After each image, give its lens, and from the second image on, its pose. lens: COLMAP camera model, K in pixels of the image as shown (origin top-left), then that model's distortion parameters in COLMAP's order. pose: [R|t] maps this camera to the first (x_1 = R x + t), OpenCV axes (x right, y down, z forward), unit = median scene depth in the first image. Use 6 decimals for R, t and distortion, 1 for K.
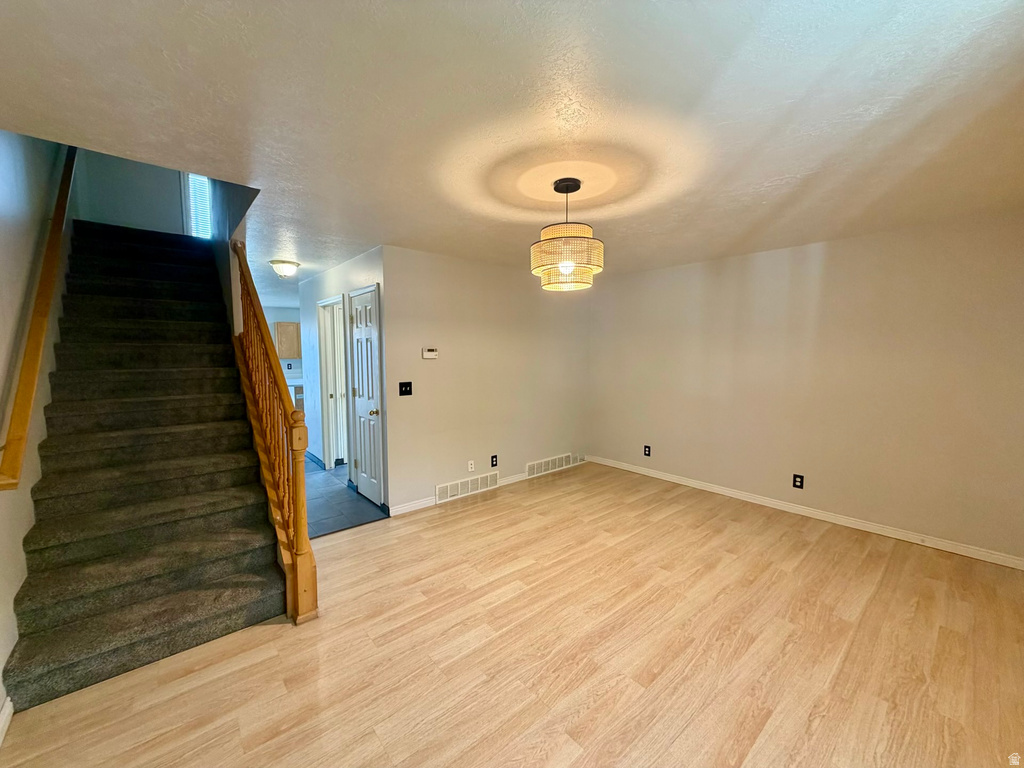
lens RADIAL K [[405.6, 0, 509.3], [0, 405.6, 385.4], [0, 0, 1]] dist [-0.000515, 0.000668]
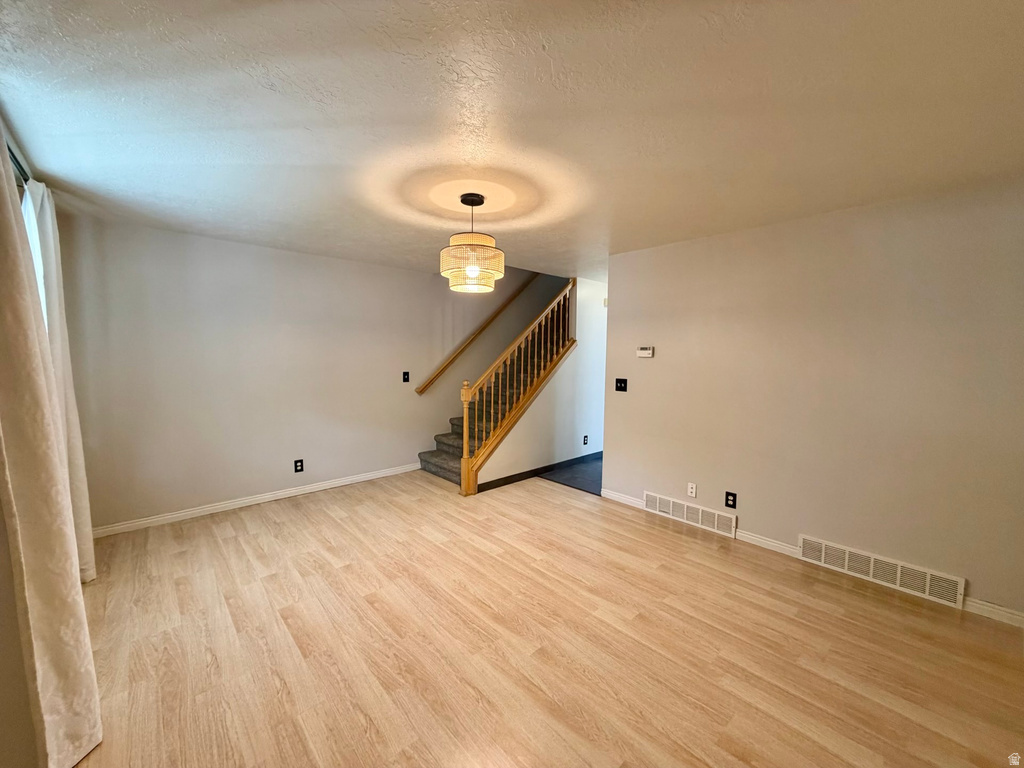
lens RADIAL K [[405.6, 0, 508.6], [0, 405.6, 388.8], [0, 0, 1]] dist [-0.000515, 0.000668]
pose [[0.039345, 0.090204, -0.995146, 0.943330], [-0.094987, 0.991745, 0.086140, -0.054267], [0.994701, 0.091137, 0.047588, 0.785674]]
